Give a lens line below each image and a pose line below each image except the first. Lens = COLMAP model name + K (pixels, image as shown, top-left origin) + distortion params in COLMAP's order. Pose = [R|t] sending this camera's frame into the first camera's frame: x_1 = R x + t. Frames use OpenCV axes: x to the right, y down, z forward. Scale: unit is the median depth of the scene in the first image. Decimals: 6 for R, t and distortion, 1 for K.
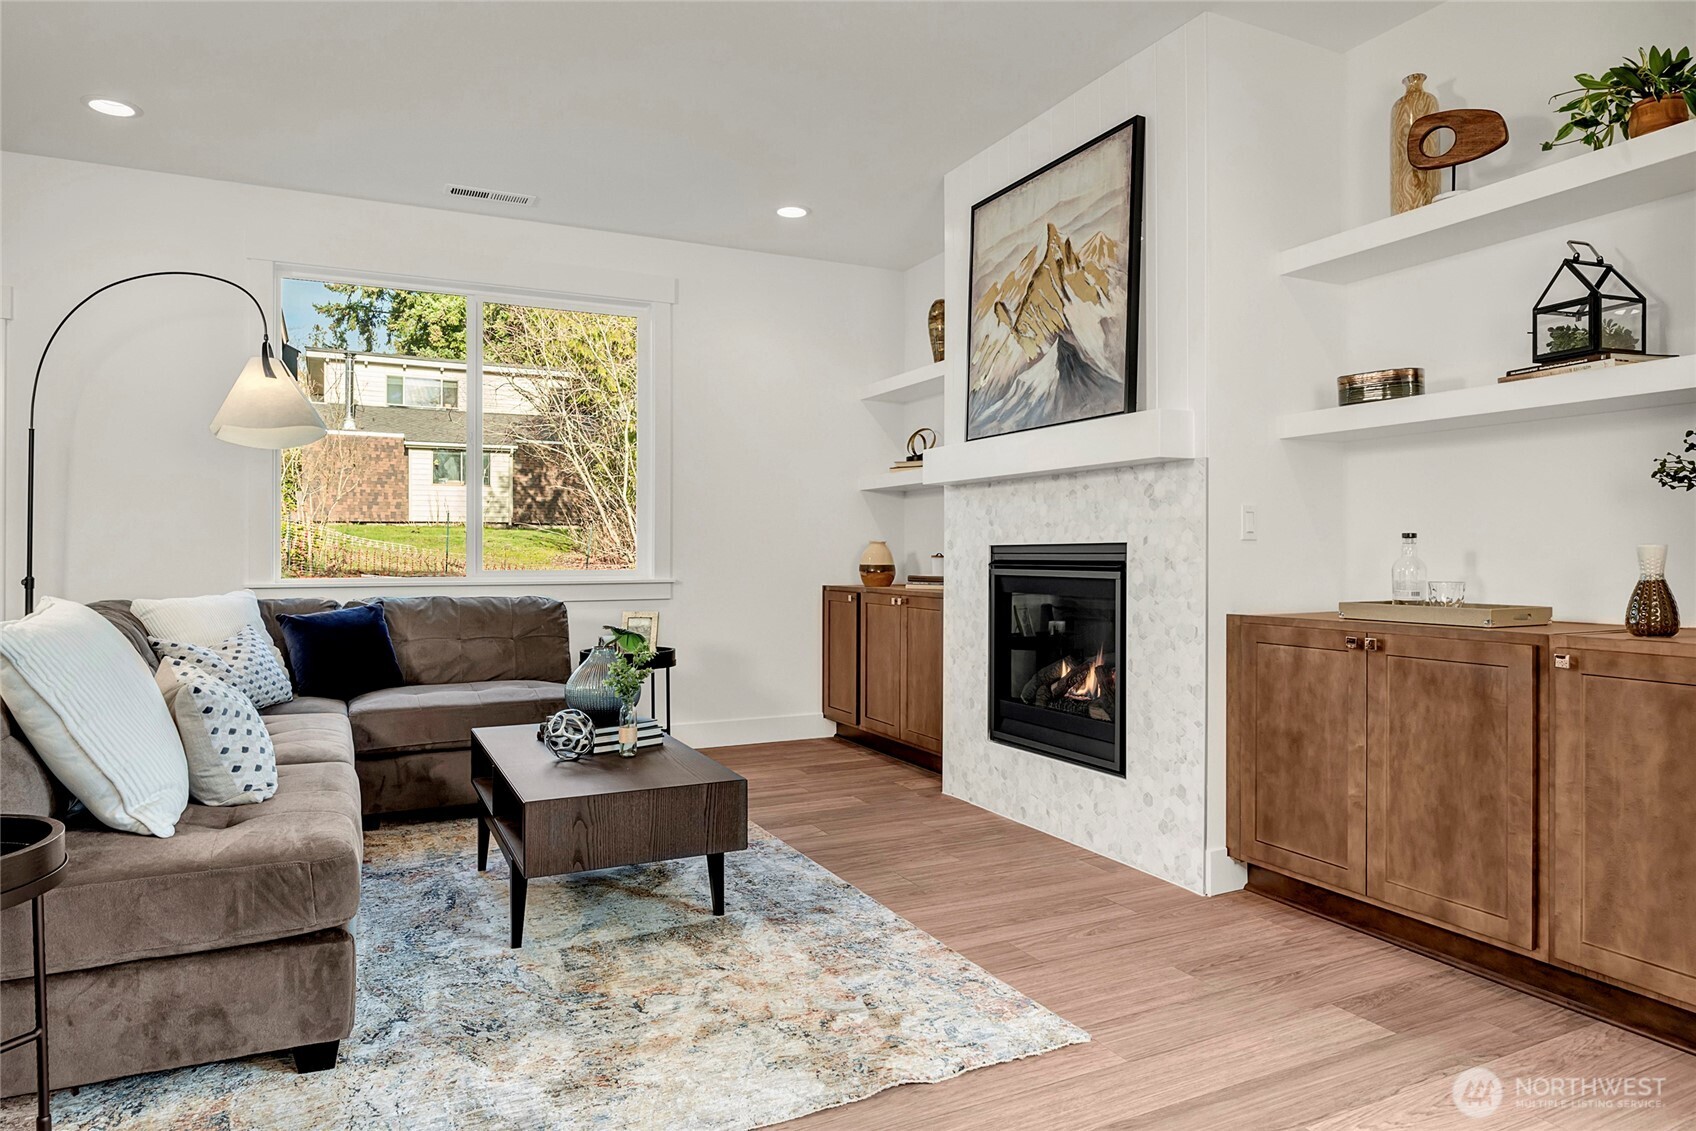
lens RADIAL K [[1033.7, 0, 811.1], [0, 1033.7, 554.7], [0, 0, 1]] dist [-0.006172, 0.003427]
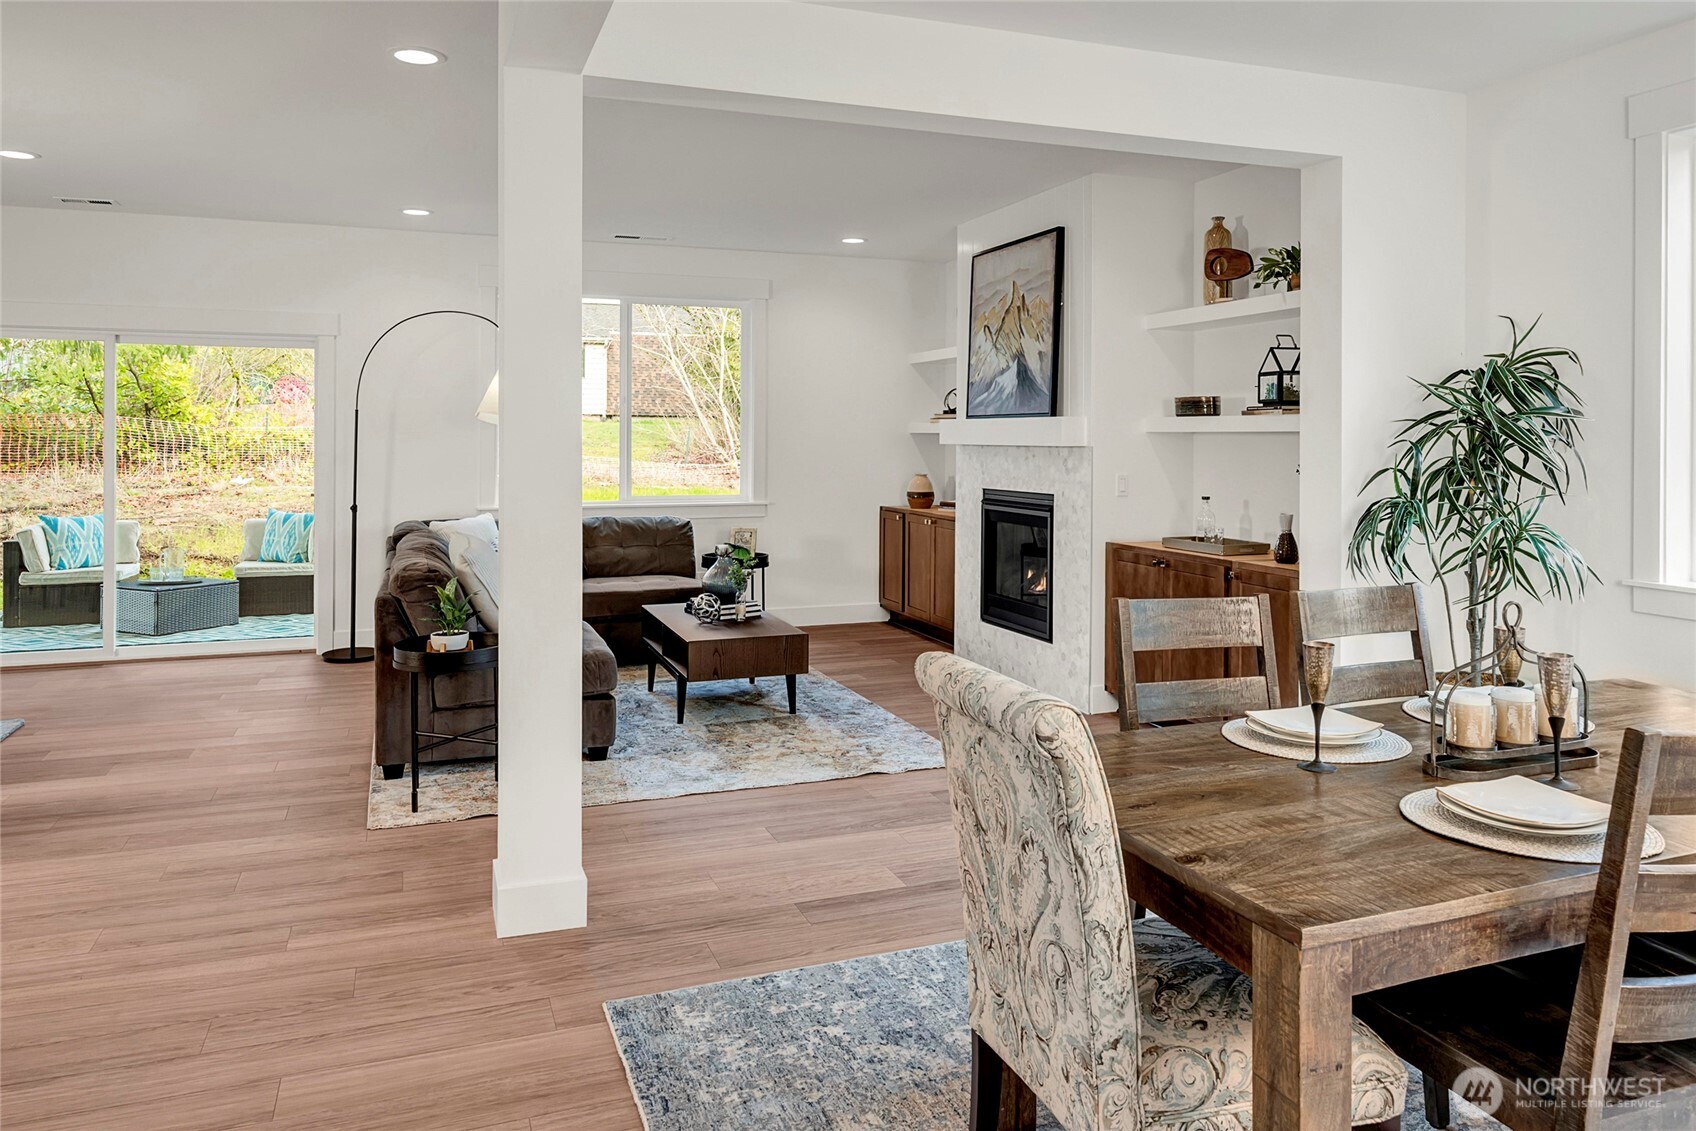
lens RADIAL K [[1124.5, 0, 822.5], [0, 1124.5, 453.7], [0, 0, 1]] dist [0.011797, 0.000211]
pose [[0.996558, 0.006638, -0.082636, 0.095555], [-0.005605, 0.999903, 0.012726, -0.092952], [0.082713, -0.012219, 0.996499, -0.731604]]
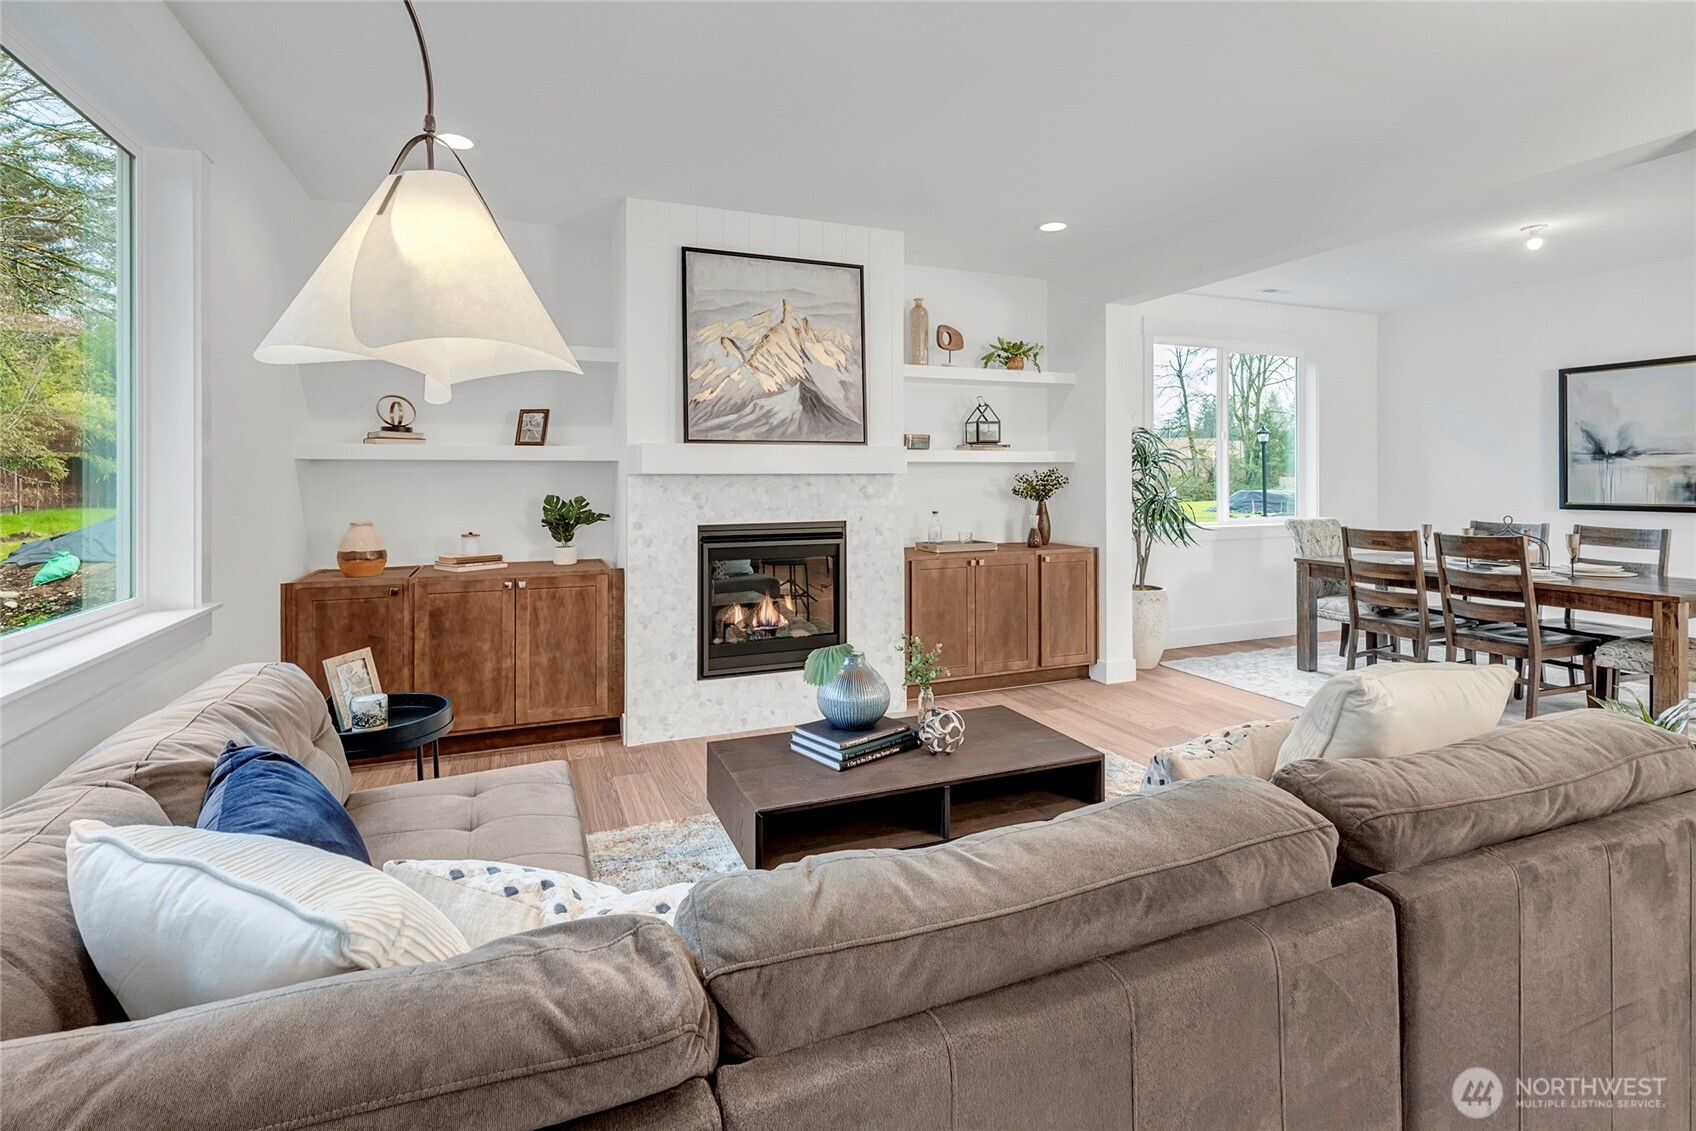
lens RADIAL K [[794.8, 0, 847.7], [0, 794.8, 485.5], [0, 0, 1]] dist [0.002913, -0.000011]
pose [[0.041373, -0.007434, 0.999116, -0.943006], [0.006998, 0.999950, 0.007150, -0.075699], [-0.999119, 0.006696, 0.041423, 0.941780]]
